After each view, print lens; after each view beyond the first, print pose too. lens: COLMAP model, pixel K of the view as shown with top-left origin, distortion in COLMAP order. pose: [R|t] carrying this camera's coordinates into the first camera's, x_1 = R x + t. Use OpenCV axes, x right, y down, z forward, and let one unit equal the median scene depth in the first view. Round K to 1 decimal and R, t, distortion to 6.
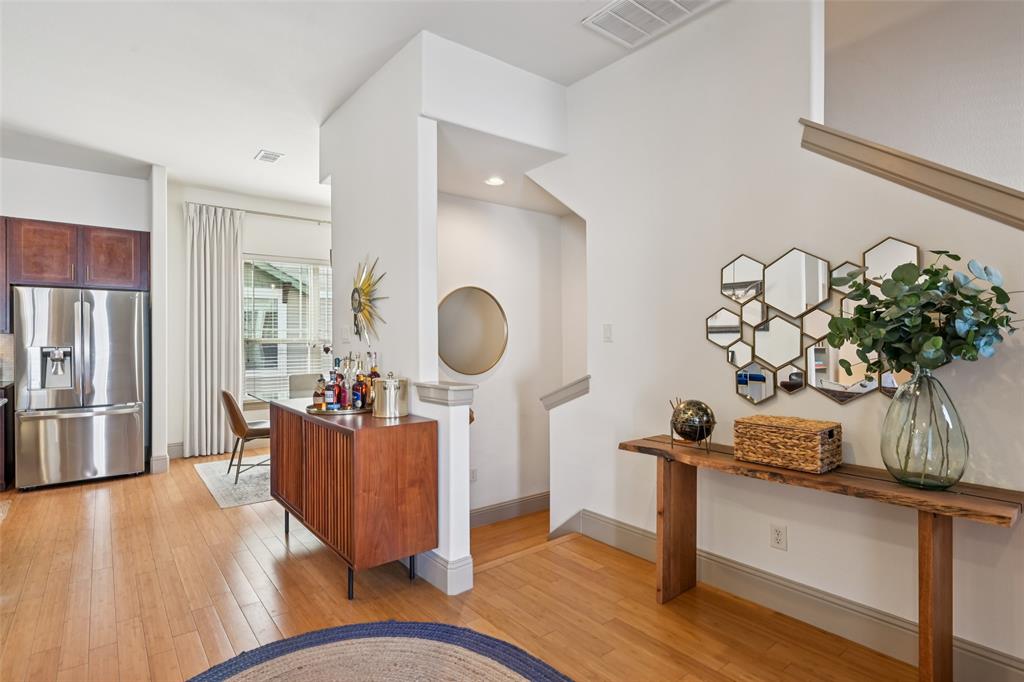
lens RADIAL K [[528.3, 0, 511.3], [0, 528.3, 345.0], [0, 0, 1]] dist [0.002711, 0.000128]
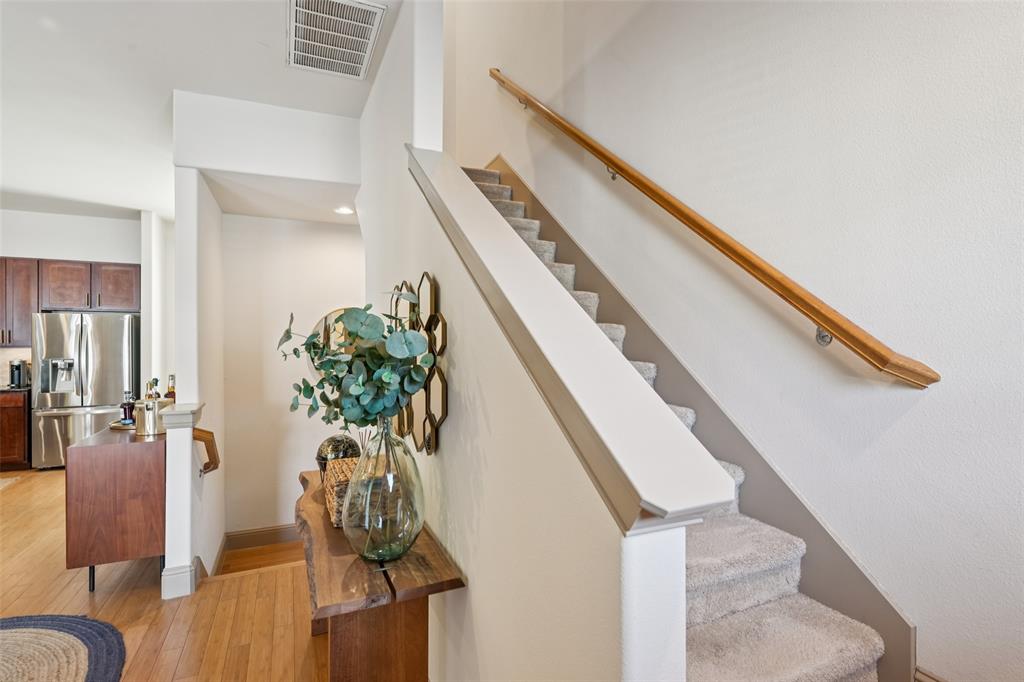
lens RADIAL K [[504.2, 0, 512.0], [0, 504.2, 343.5], [0, 0, 1]] dist [-0.001751, -0.000642]
pose [[0.968271, 0.001912, -0.249897, 0.474097], [-0.001631, 0.999998, 0.001331, -0.036213], [0.249899, -0.000881, 0.968271, 0.089111]]
